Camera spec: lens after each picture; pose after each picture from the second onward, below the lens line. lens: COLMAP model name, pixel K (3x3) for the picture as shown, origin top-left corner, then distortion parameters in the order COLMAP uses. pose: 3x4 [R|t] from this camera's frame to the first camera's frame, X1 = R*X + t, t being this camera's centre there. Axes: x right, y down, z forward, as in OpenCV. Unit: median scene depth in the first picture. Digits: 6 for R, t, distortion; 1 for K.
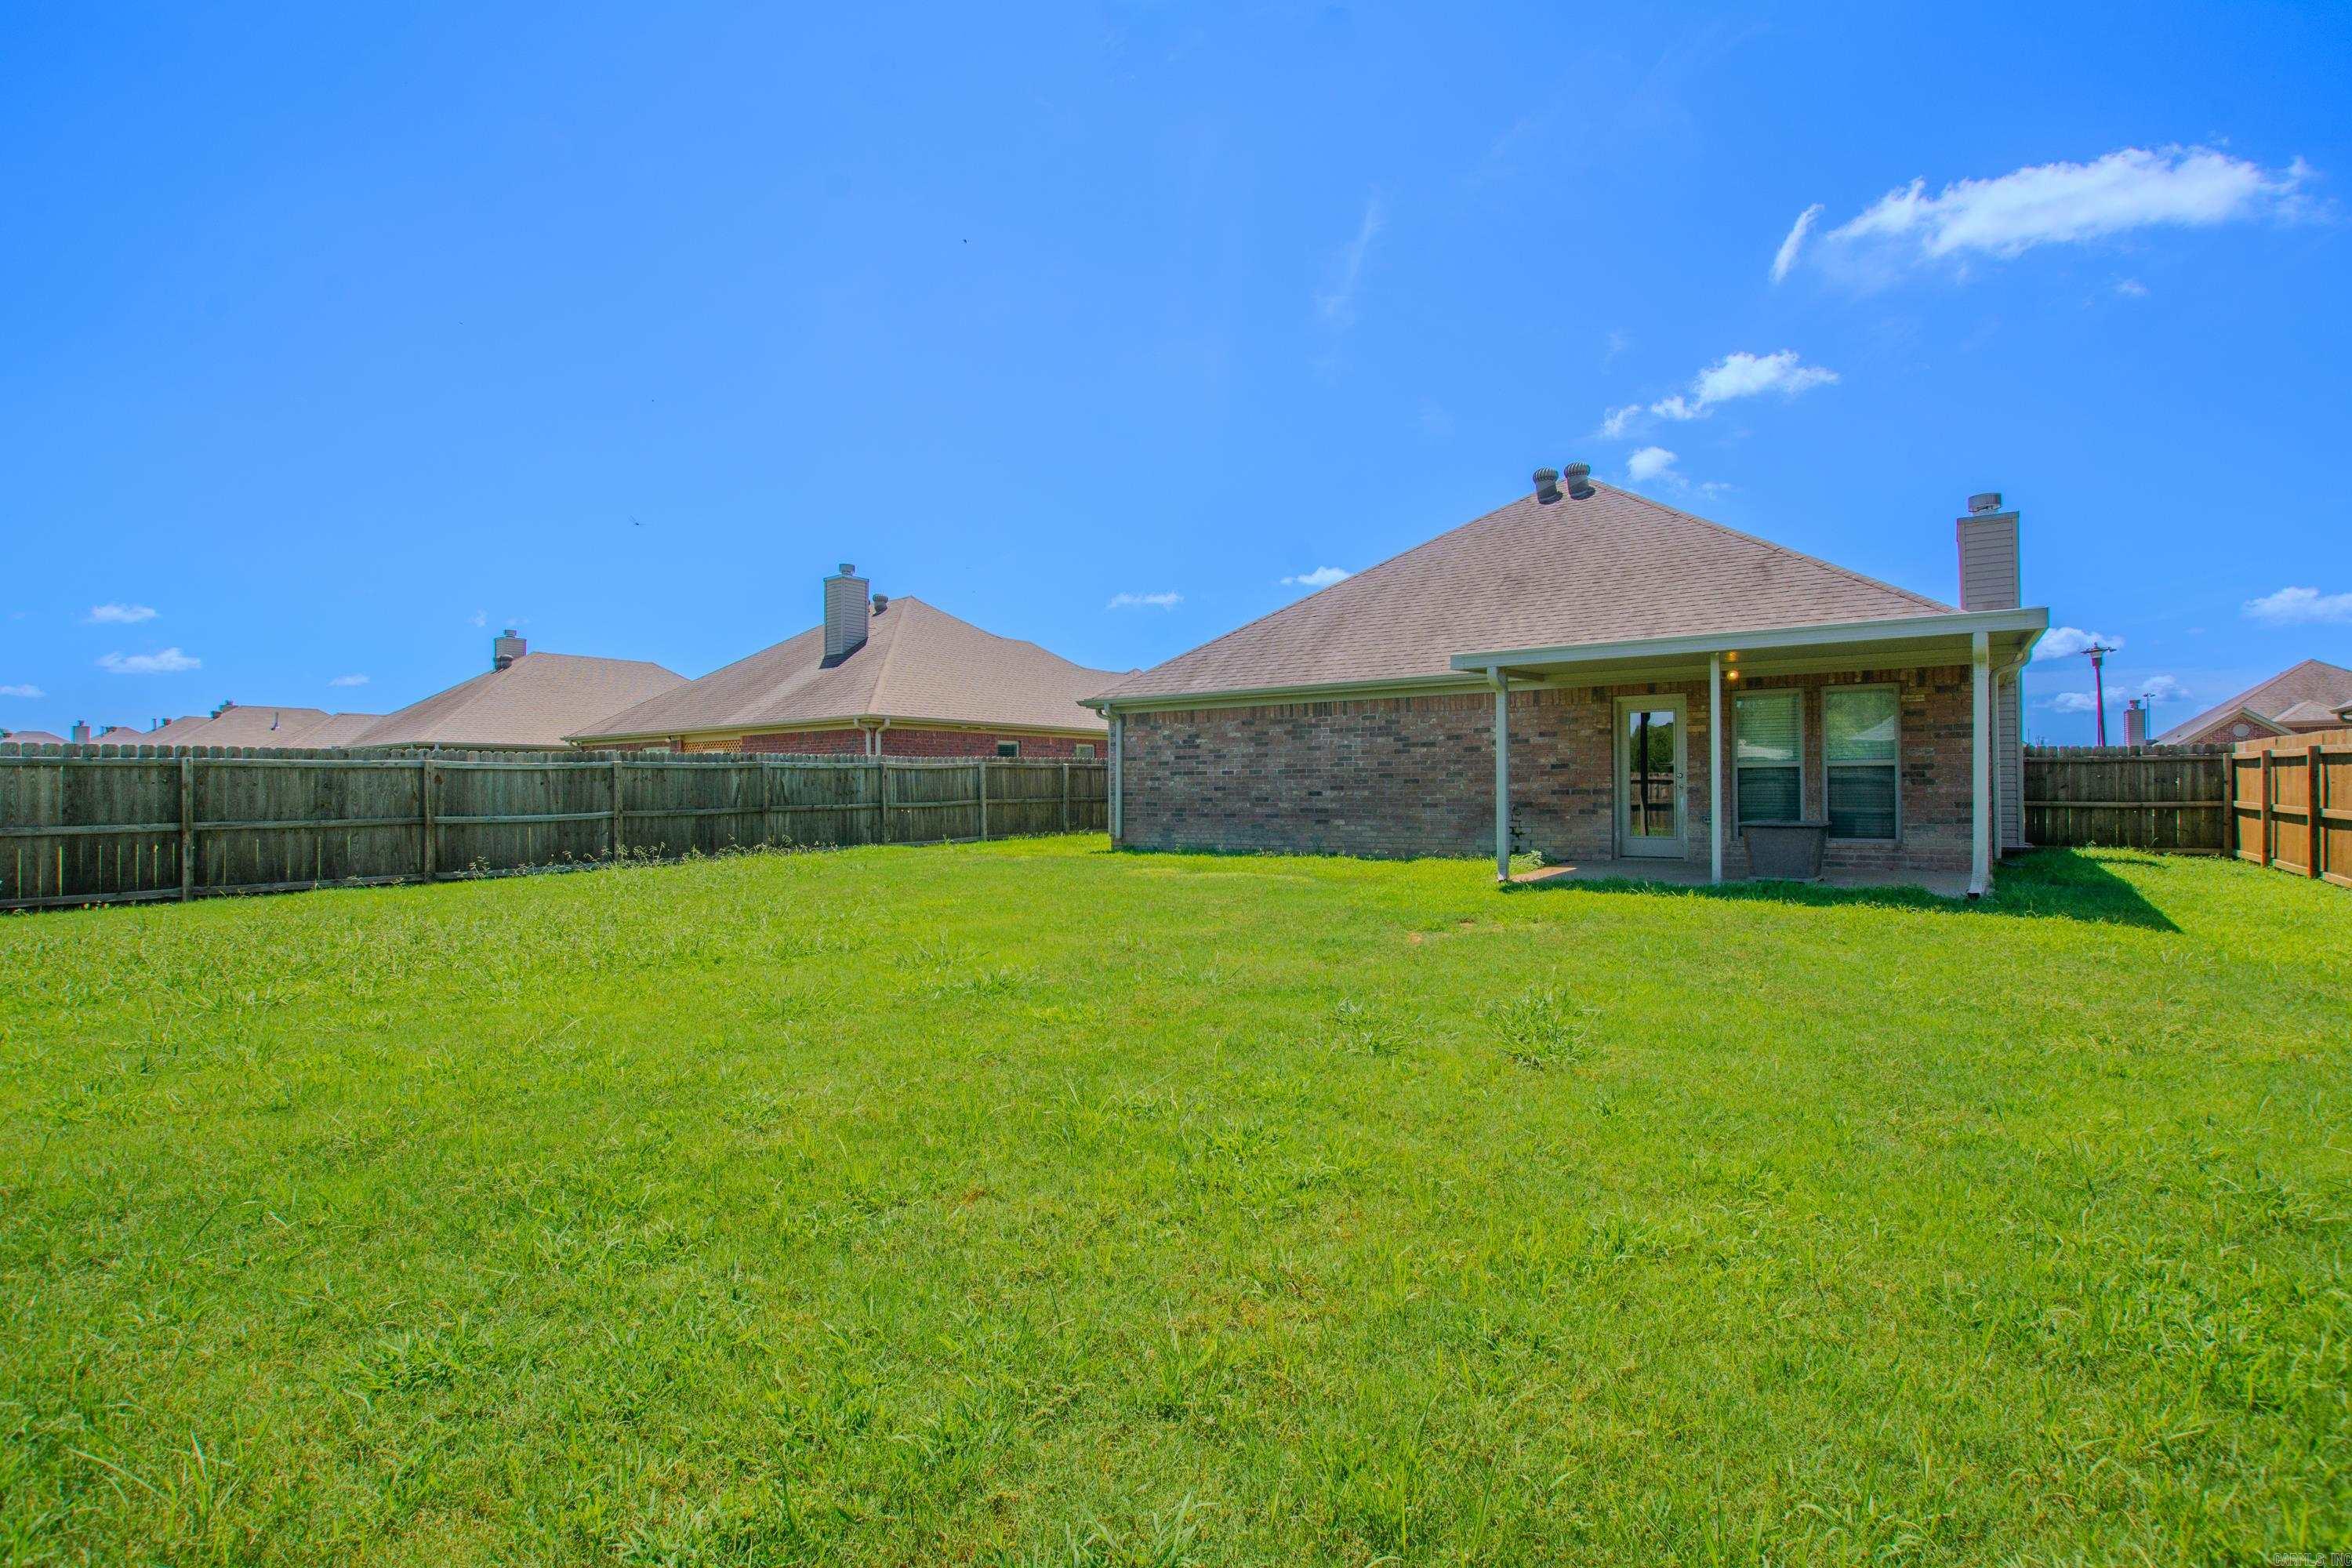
lens RADIAL K [[1025.5, 0, 1186.0], [0, 1025.5, 783.1], [0, 0, 1]] dist [0.002049, -0.000682]
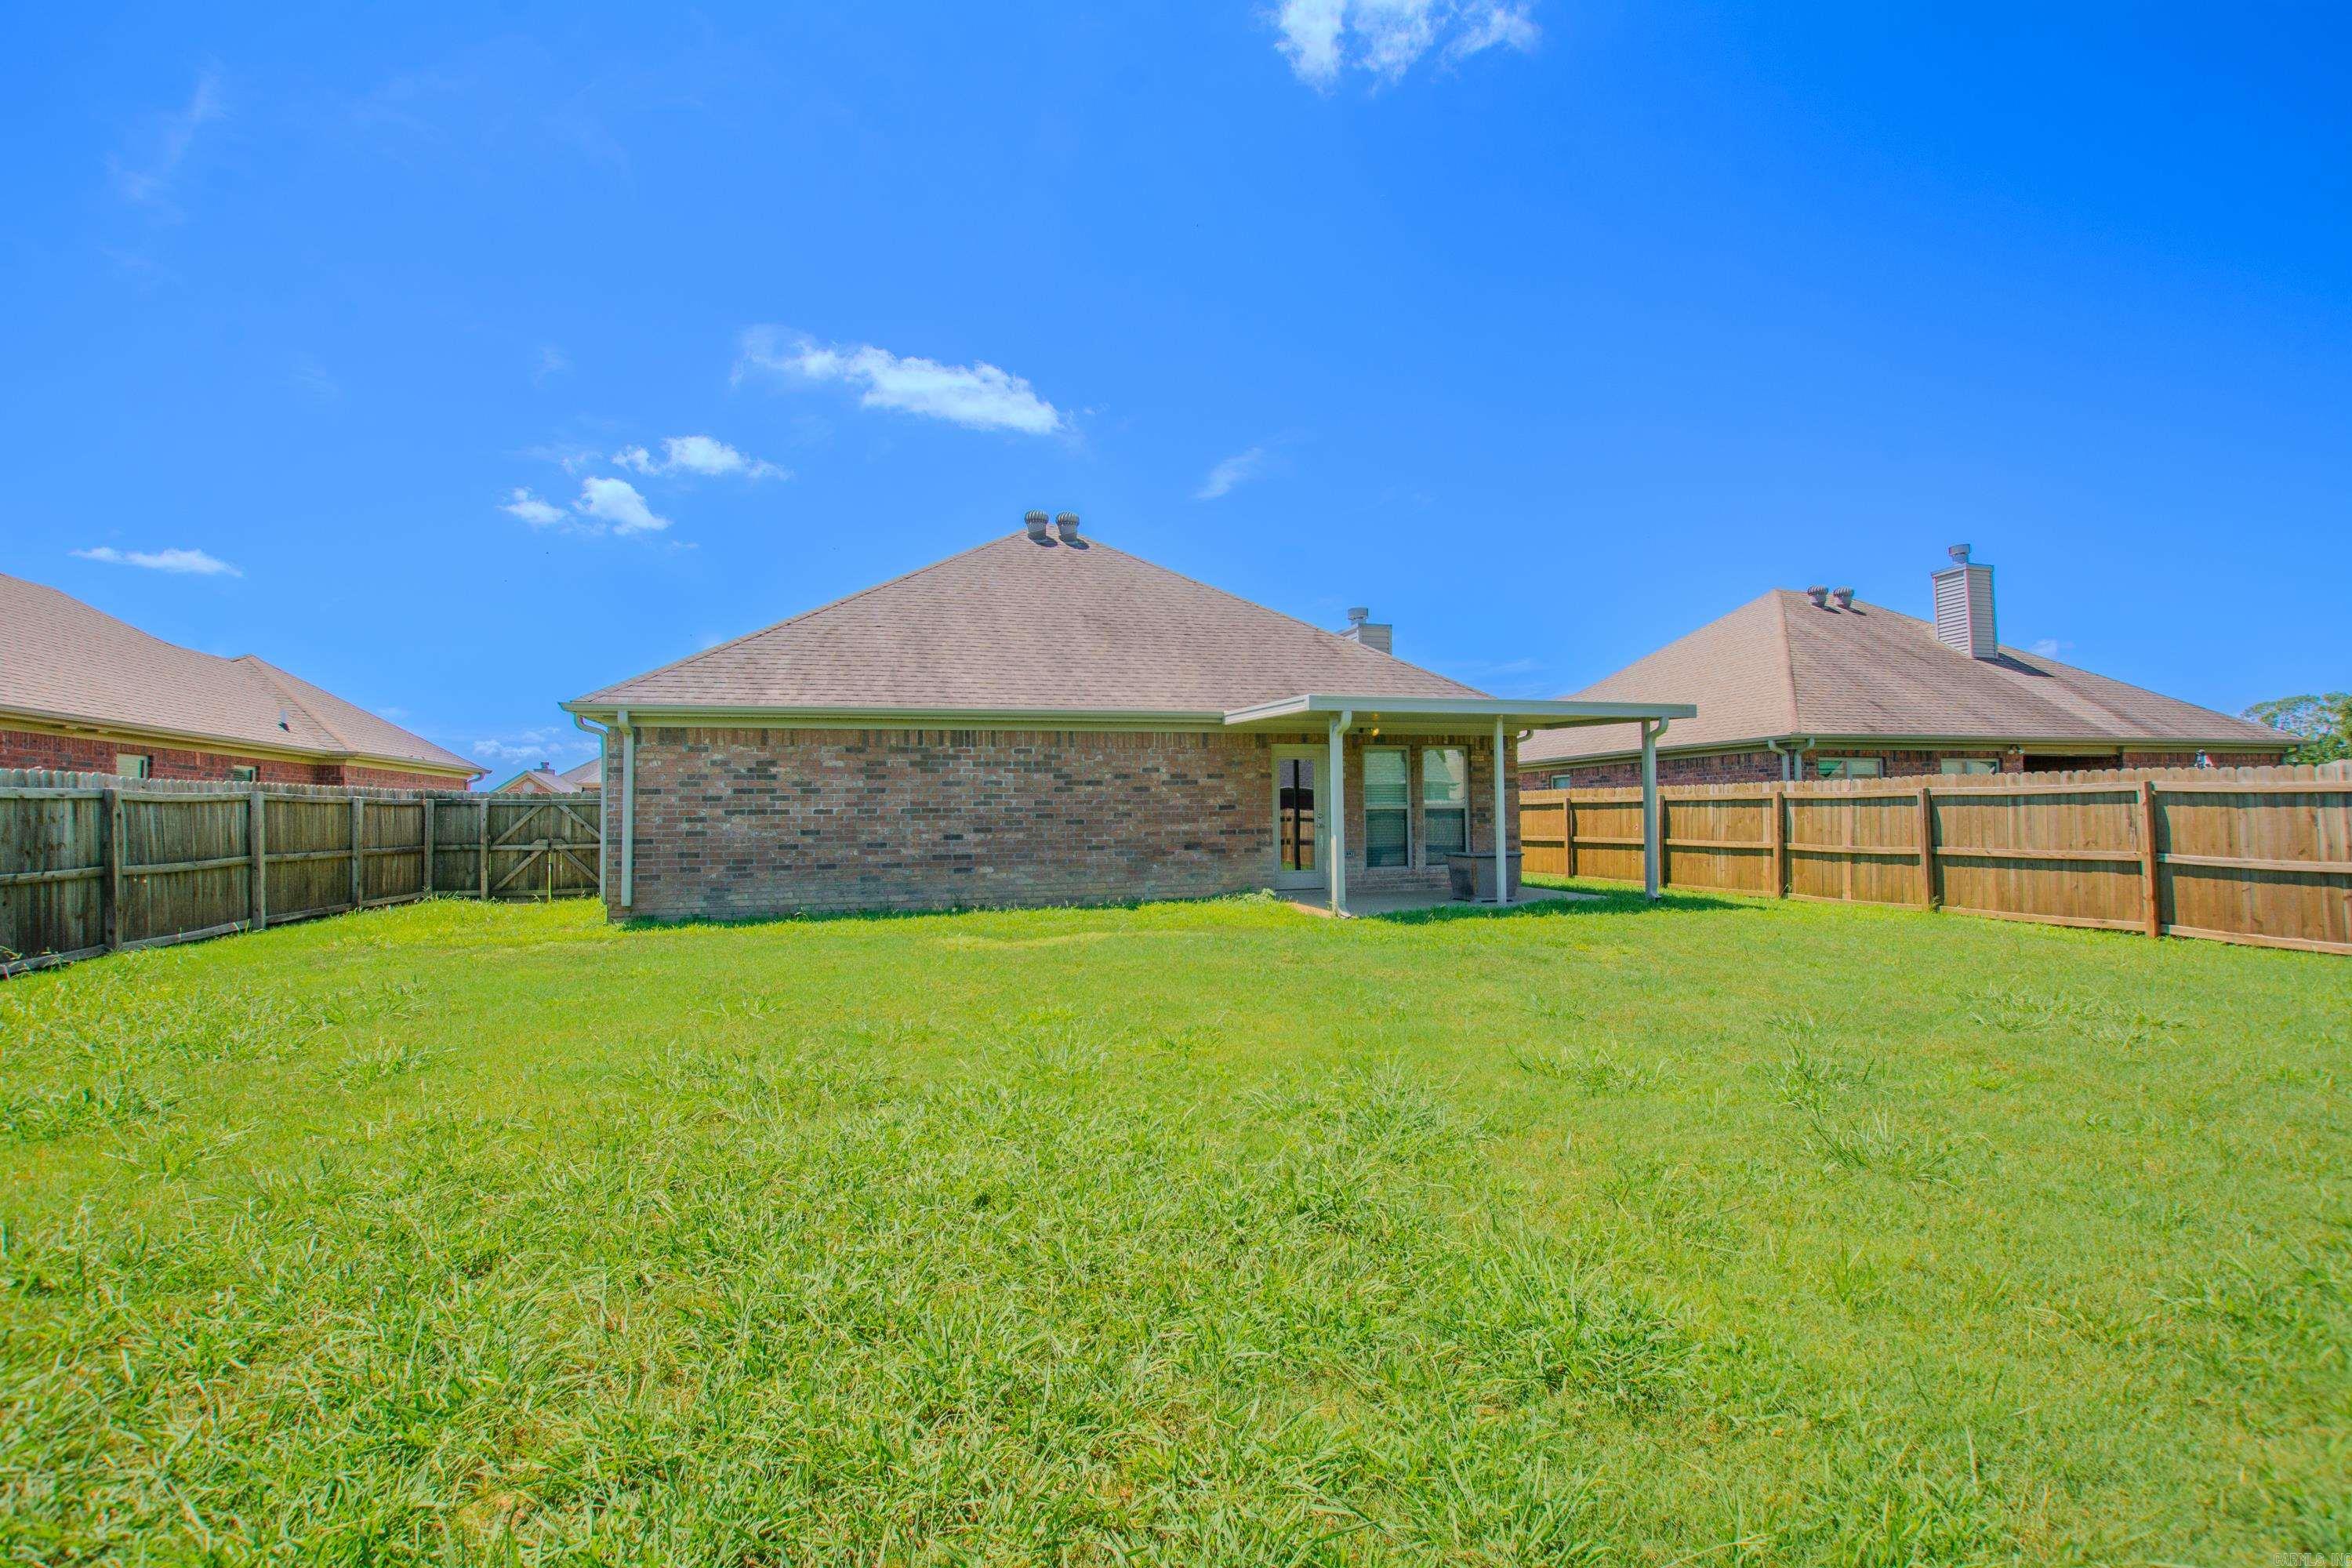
lens RADIAL K [[1025.5, 0, 1186.0], [0, 1025.5, 783.1], [0, 0, 1]] dist [0.002049, -0.000682]
pose [[0.663201, 0.025415, 0.748010, -0.381170], [0.003823, 0.999295, -0.037343, -0.001920], [-0.748431, 0.027626, 0.662637, 0.291199]]
